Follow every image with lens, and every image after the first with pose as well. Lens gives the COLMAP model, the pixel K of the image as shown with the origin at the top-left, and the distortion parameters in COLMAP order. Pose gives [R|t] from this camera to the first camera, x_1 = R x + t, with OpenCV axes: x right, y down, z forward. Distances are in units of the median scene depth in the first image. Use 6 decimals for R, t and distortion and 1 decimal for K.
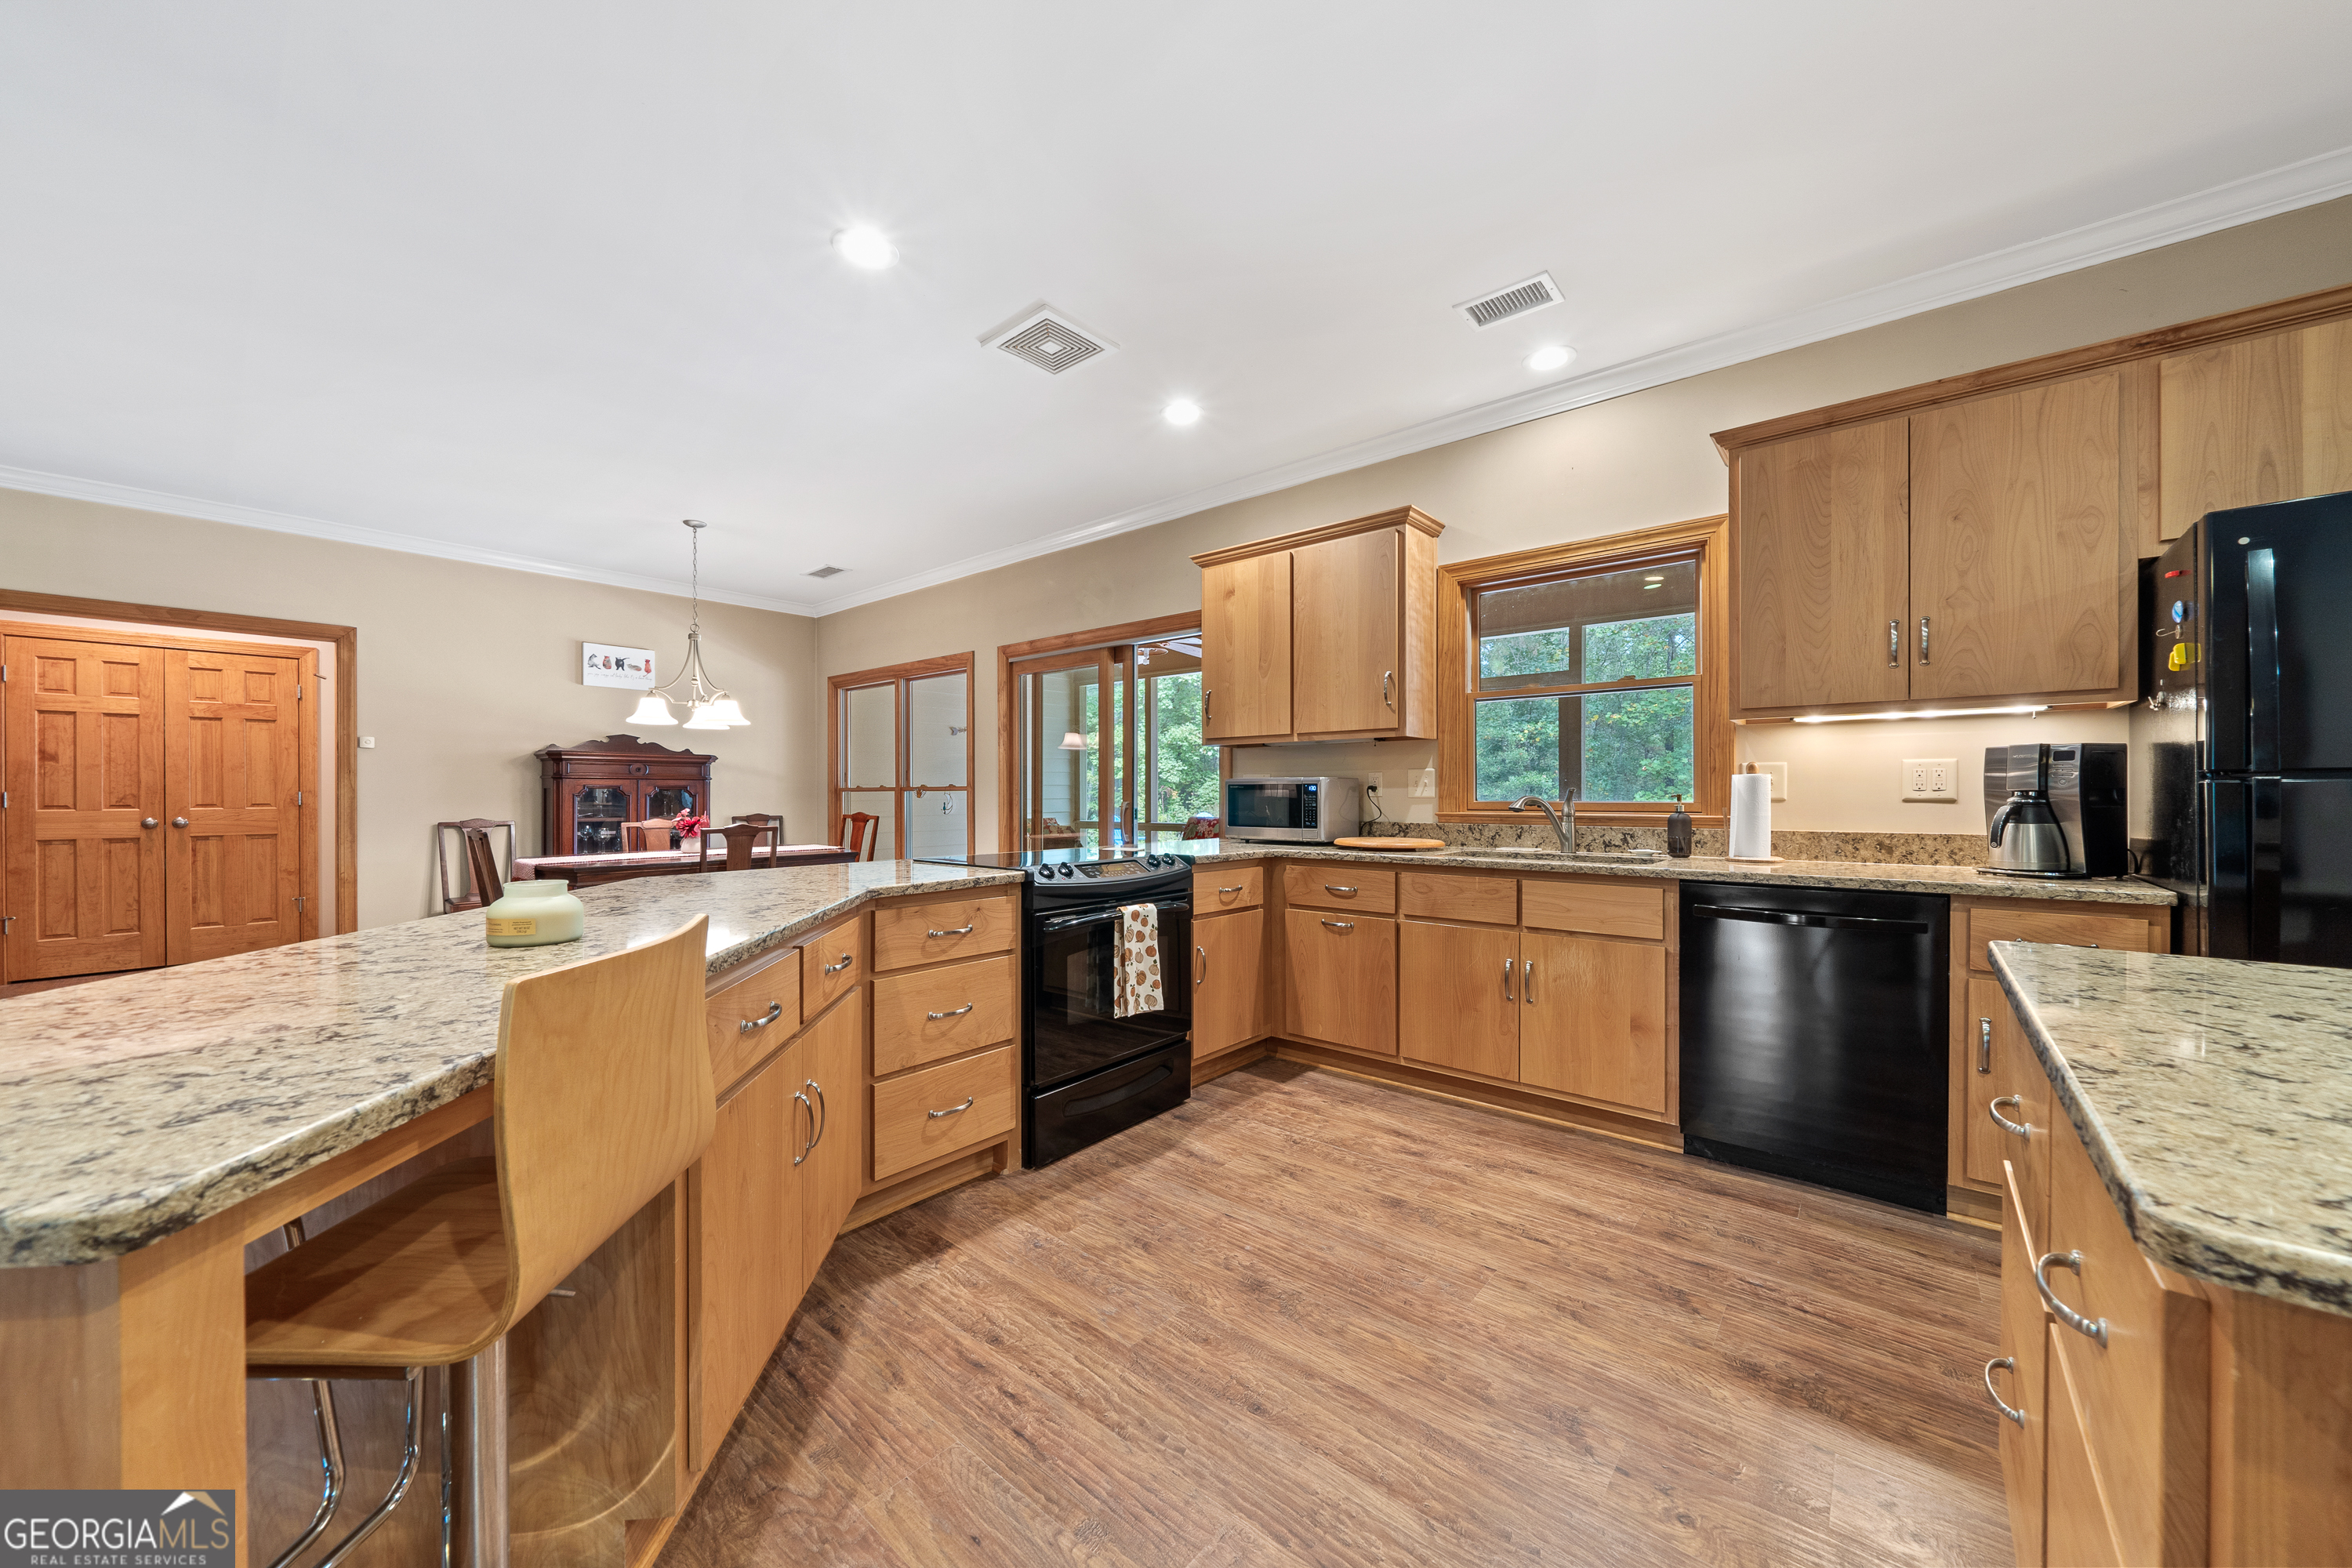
lens RADIAL K [[852.0, 0, 1170.7], [0, 852.0, 797.6], [0, 0, 1]] dist [-0.002777, 0.000266]
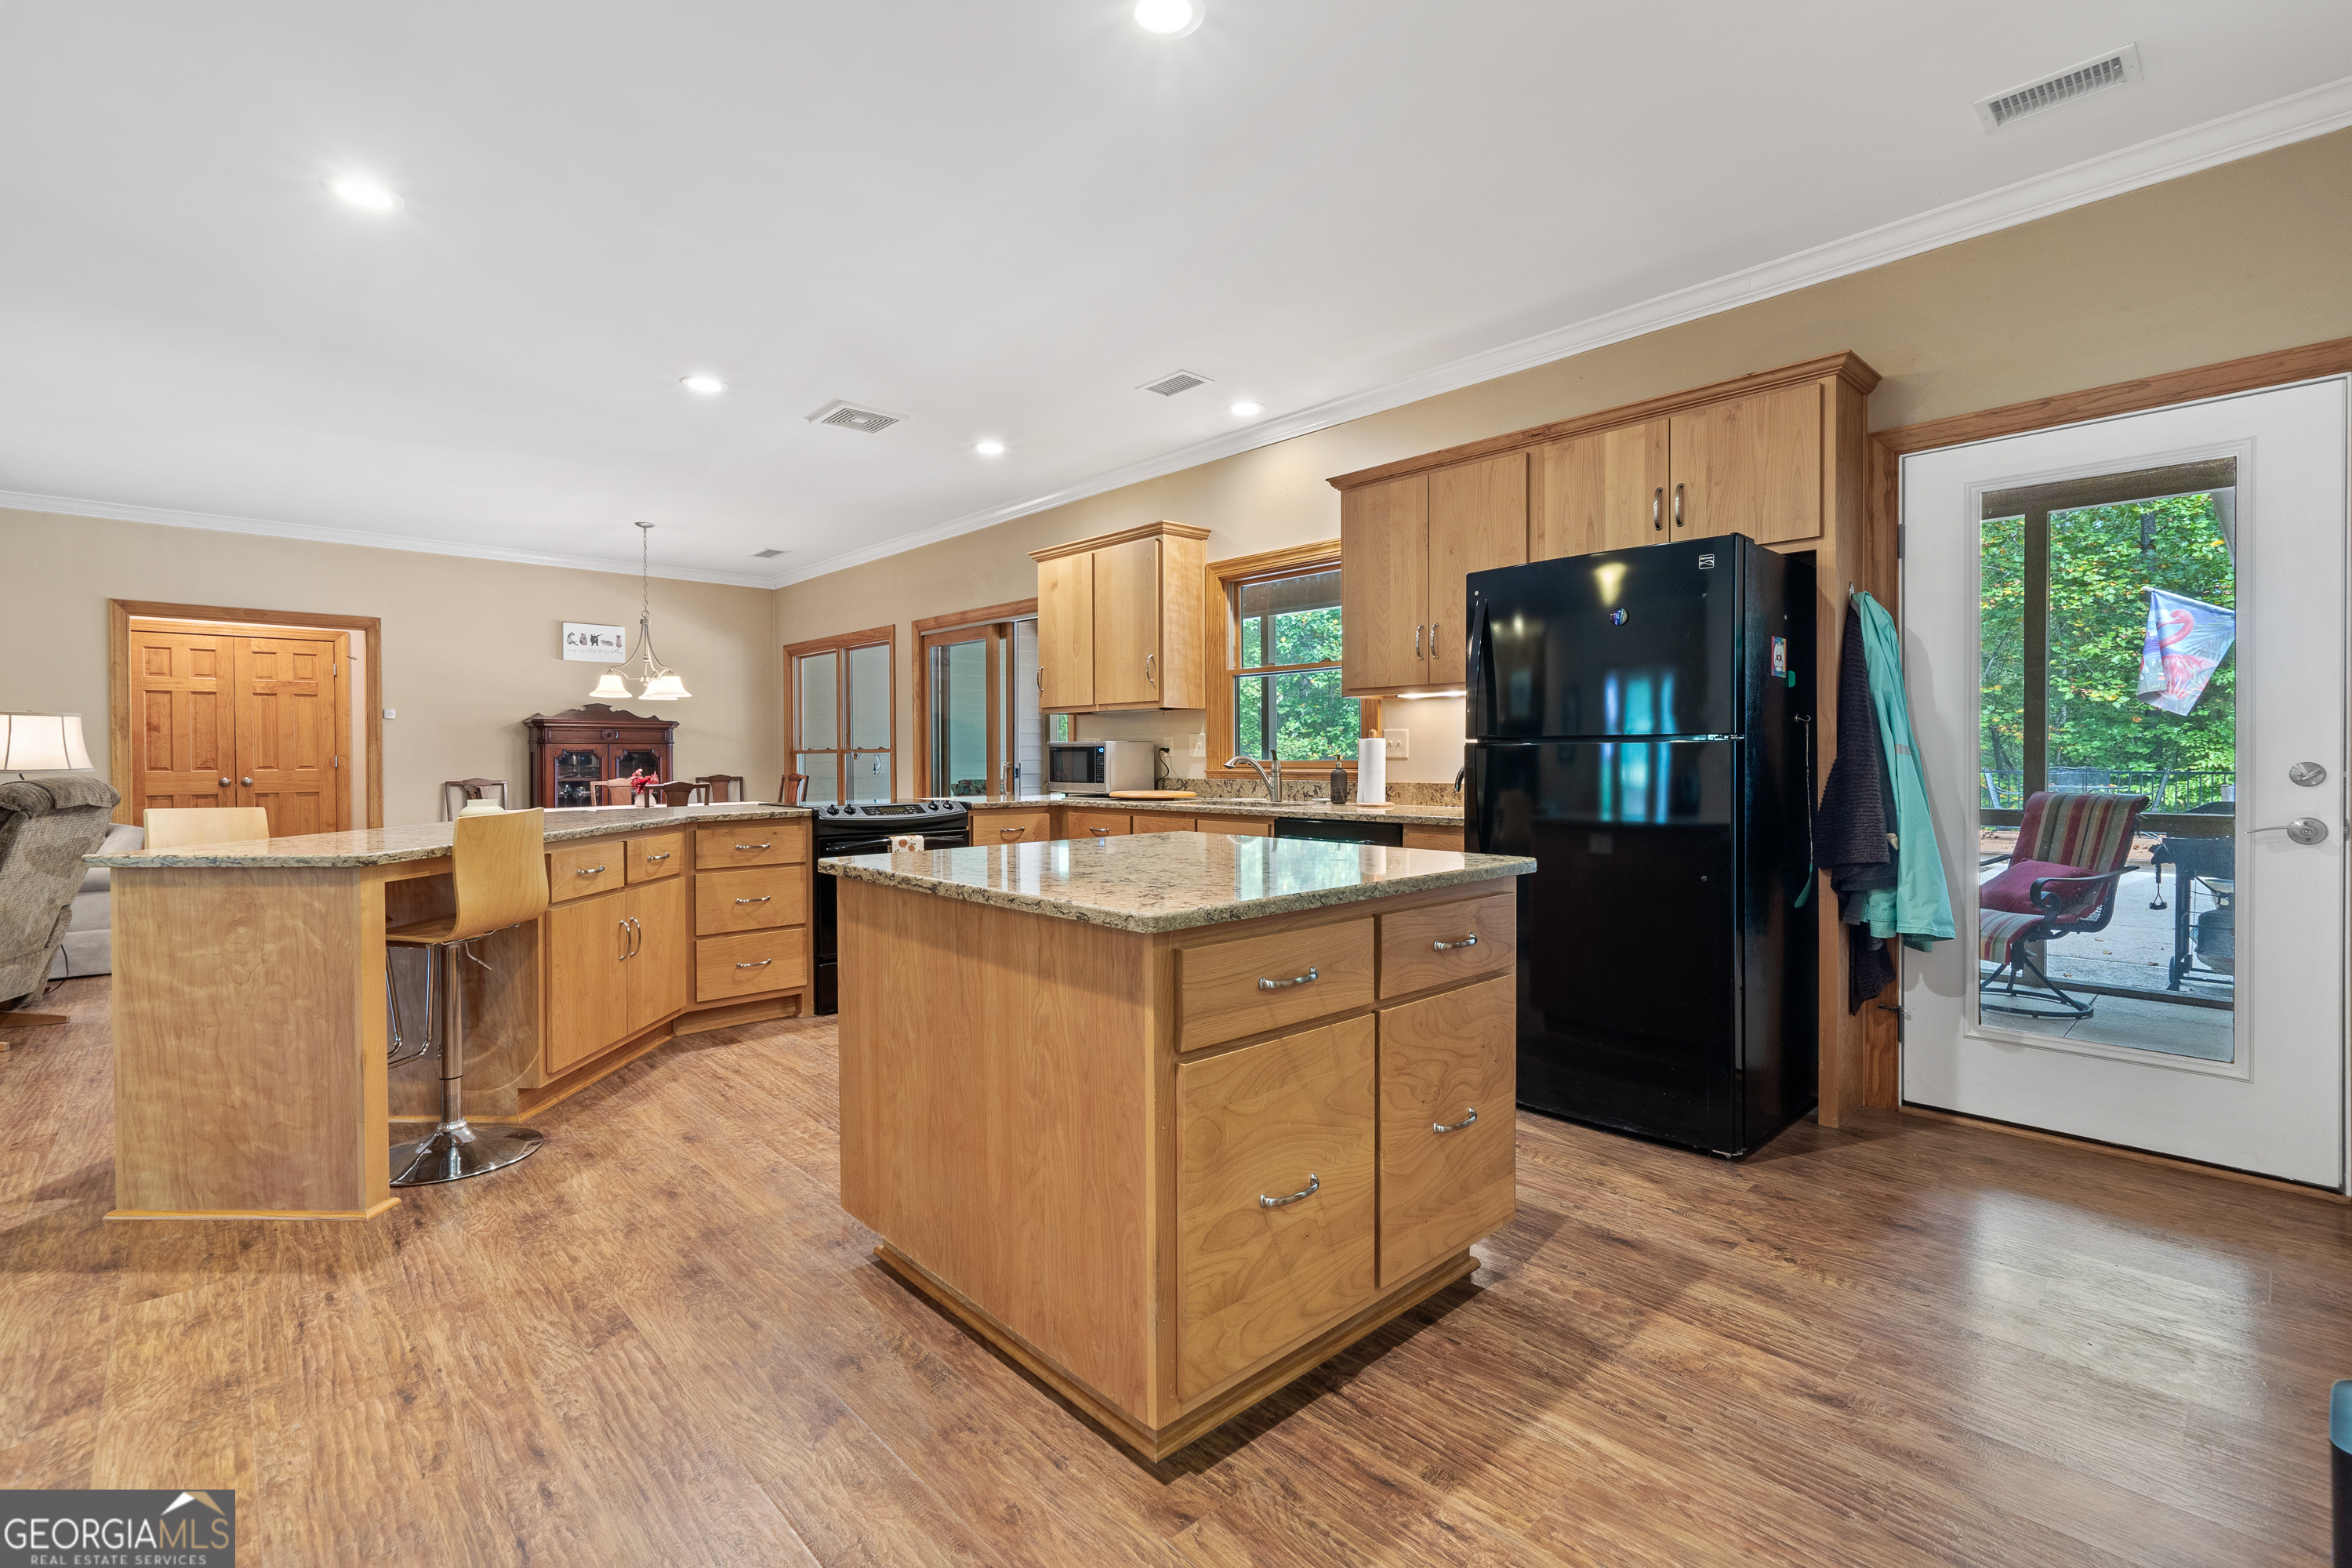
lens RADIAL K [[1064.9, 0, 1172.6], [0, 1064.9, 757.9], [0, 0, 1]] dist [-0.001999, 0.004256]
pose [[0.993180, -0.003212, -0.116546, 0.578671], [0.003133, 0.999995, -0.000869, 0.002084], [0.116549, 0.000498, 0.993185, -0.644064]]
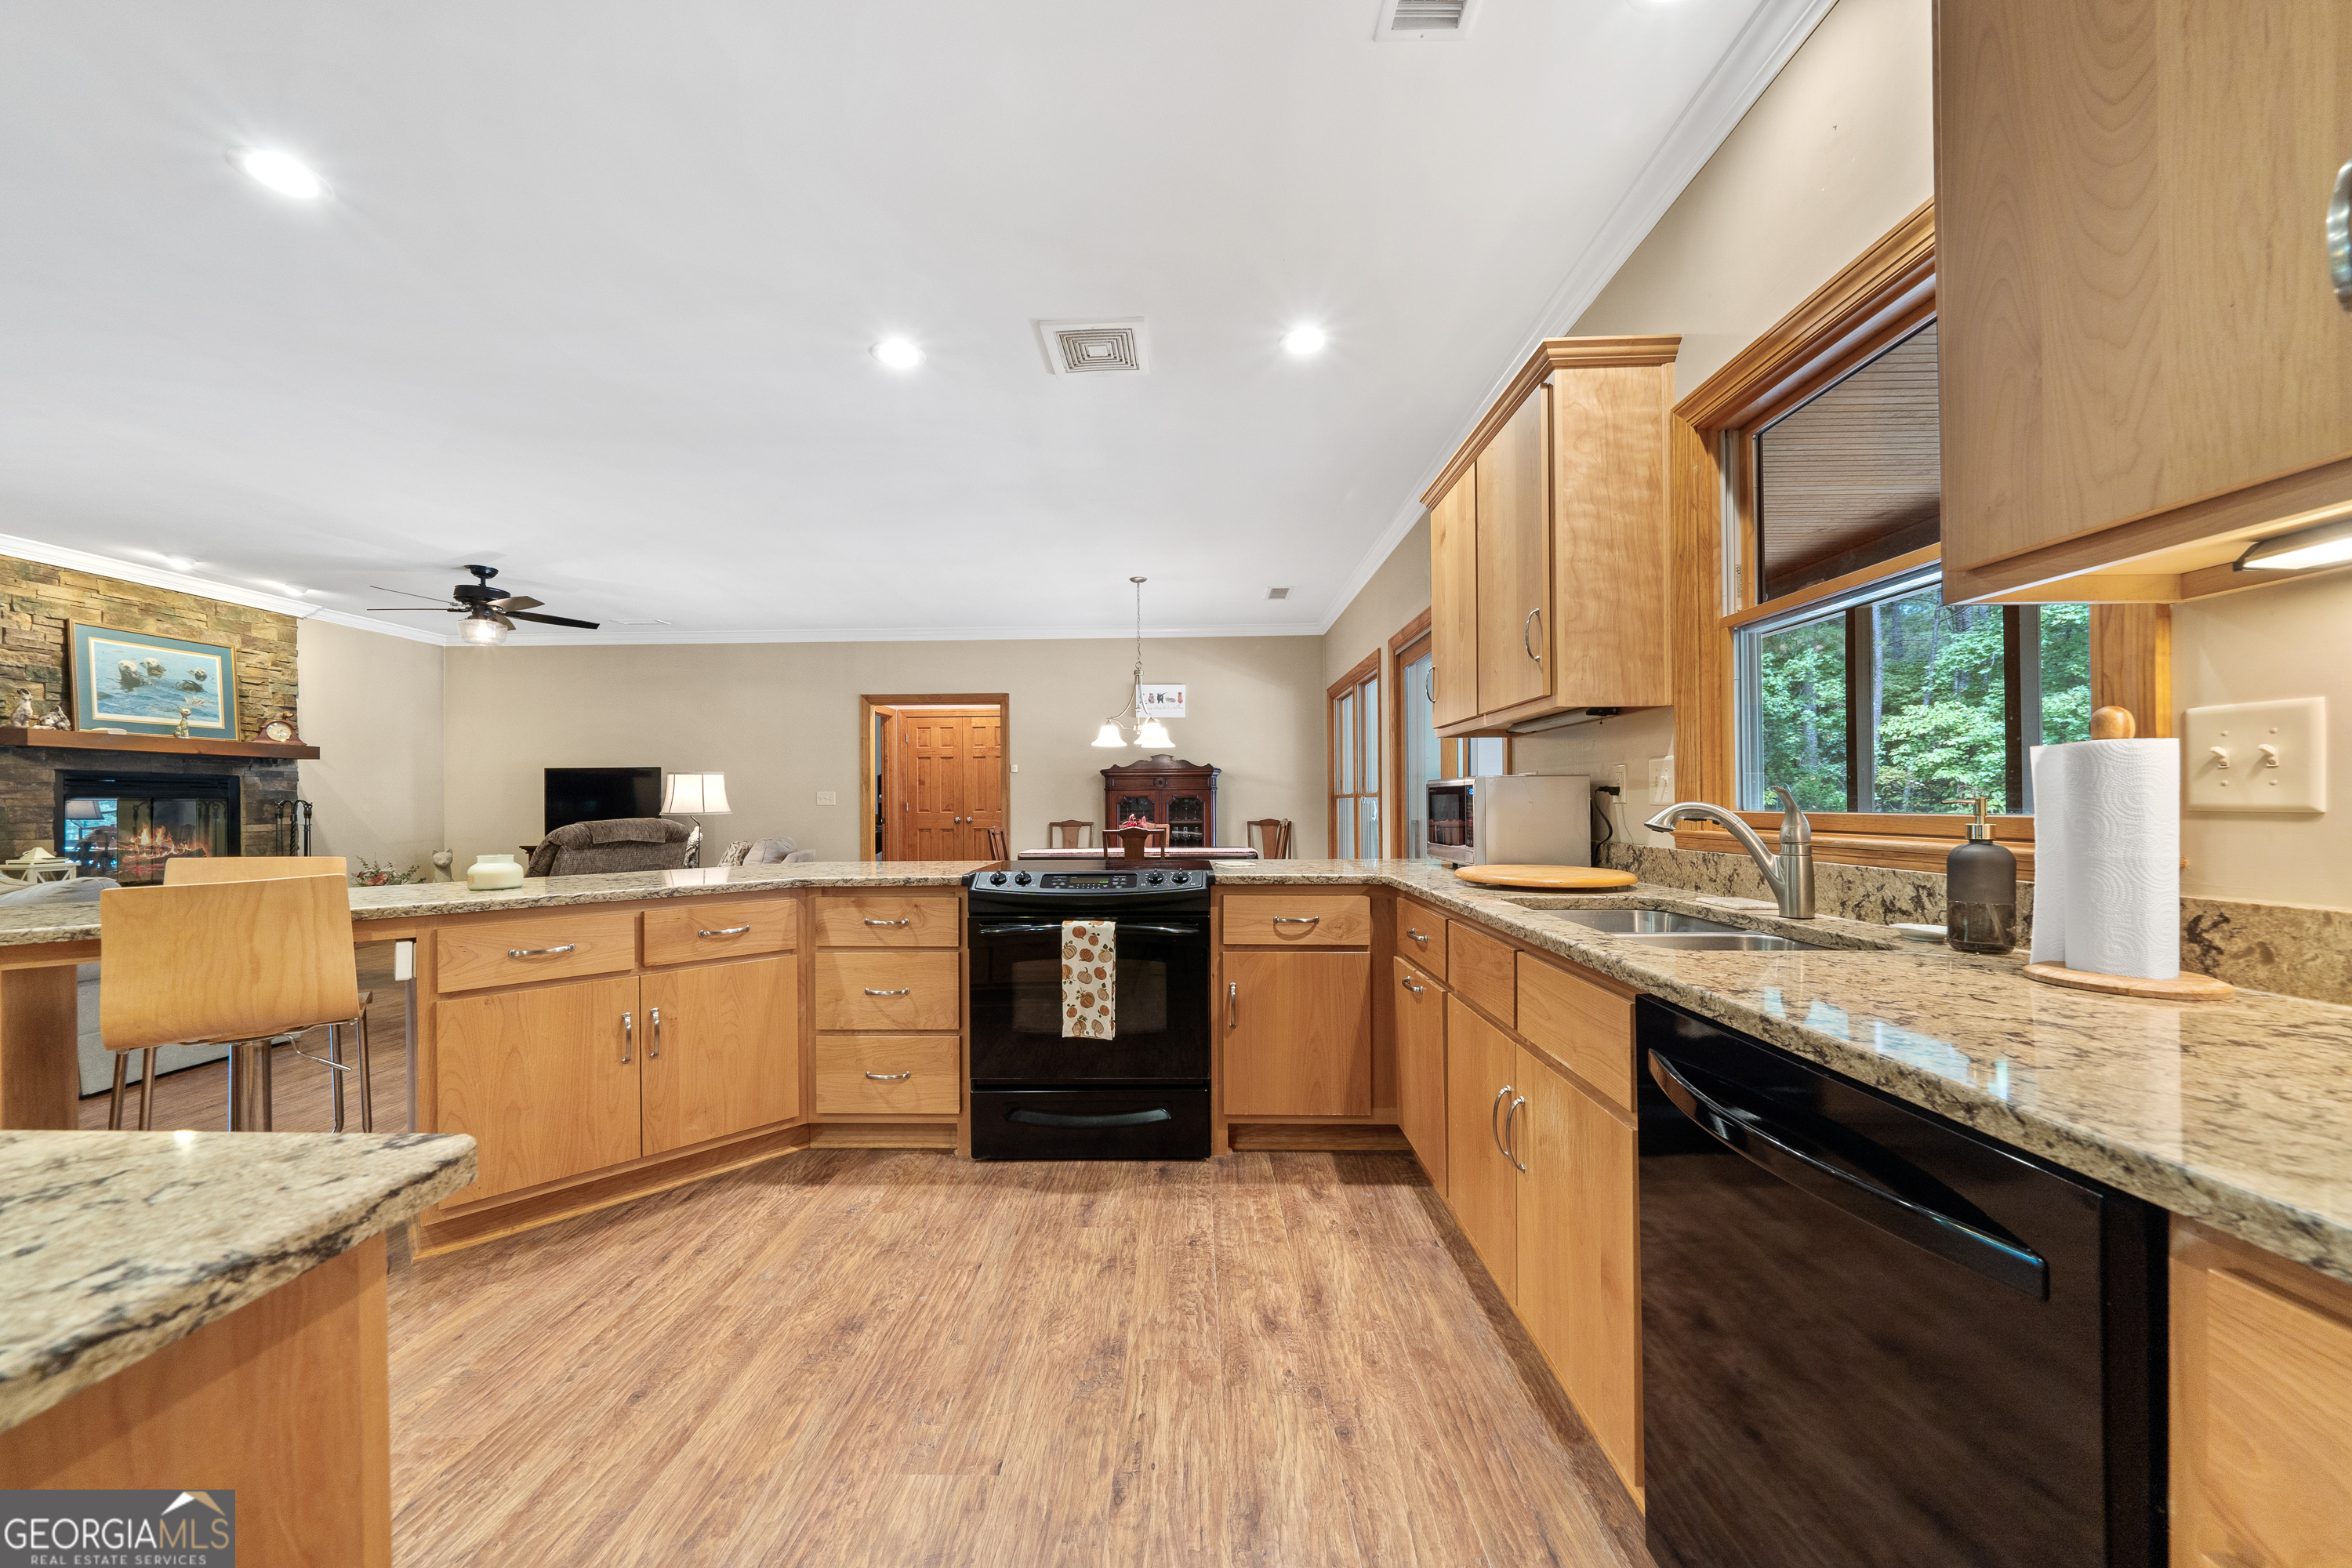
lens RADIAL K [[852.0, 0, 1161.9], [0, 852.0, 801.9], [0, 0, 1]] dist [-0.002777, 0.000266]
pose [[0.622254, -0.003764, -0.782806, 0.726201], [0.002782, 0.999993, -0.002597, -0.002058], [0.782811, -0.000561, 0.622260, 0.472374]]
